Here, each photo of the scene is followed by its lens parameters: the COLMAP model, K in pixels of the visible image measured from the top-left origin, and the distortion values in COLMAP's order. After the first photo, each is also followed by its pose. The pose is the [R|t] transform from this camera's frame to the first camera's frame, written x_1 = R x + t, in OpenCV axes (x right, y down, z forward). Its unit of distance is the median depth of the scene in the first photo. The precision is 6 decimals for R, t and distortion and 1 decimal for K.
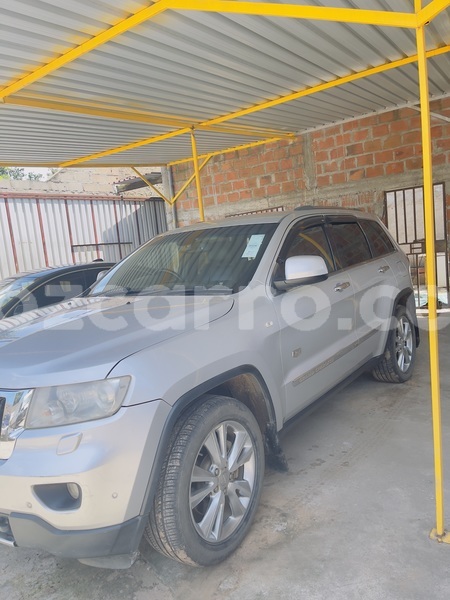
lens RADIAL K [[451.7, 0, 225.0], [0, 451.7, 300.0], [0, 0, 1]] dist [-0.002220, -0.004994]
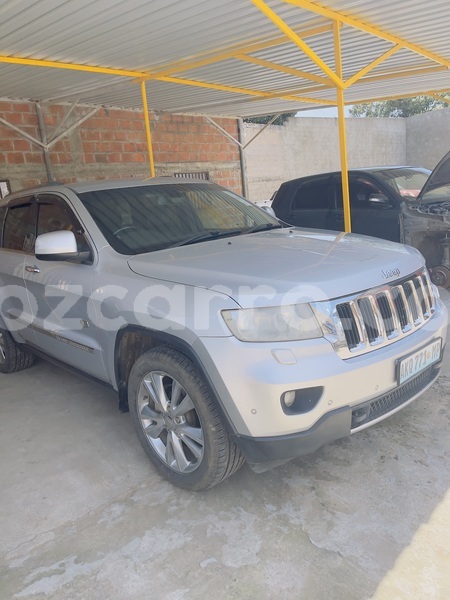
lens RADIAL K [[441.4, 0, 225.0], [0, 441.4, 300.0], [0, 0, 1]] dist [0.010398, 0.004124]
pose [[0.204604, -0.126730, 0.970606, -0.405134], [0.185092, 0.978704, 0.088770, 0.017788], [-0.961186, 0.161488, 0.223704, 0.267430]]
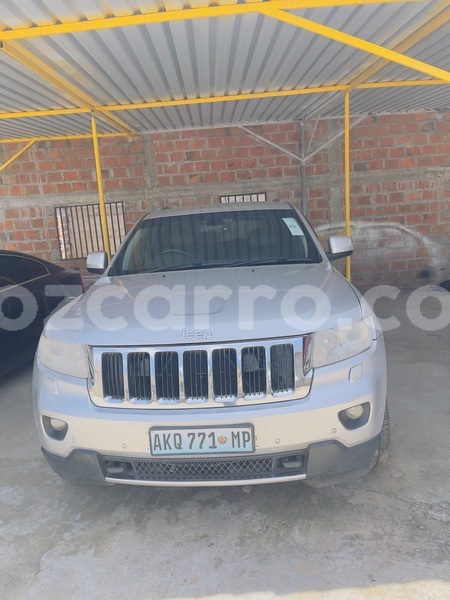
lens RADIAL K [[443.6, 0, 225.0], [0, 443.6, 300.0], [0, 0, 1]] dist [0.000160, -0.002445]
pose [[0.827576, -0.038210, 0.560051, -0.260863], [0.045785, 0.998951, 0.000499, 0.025379], [-0.559483, 0.025229, 0.828458, 0.049385]]
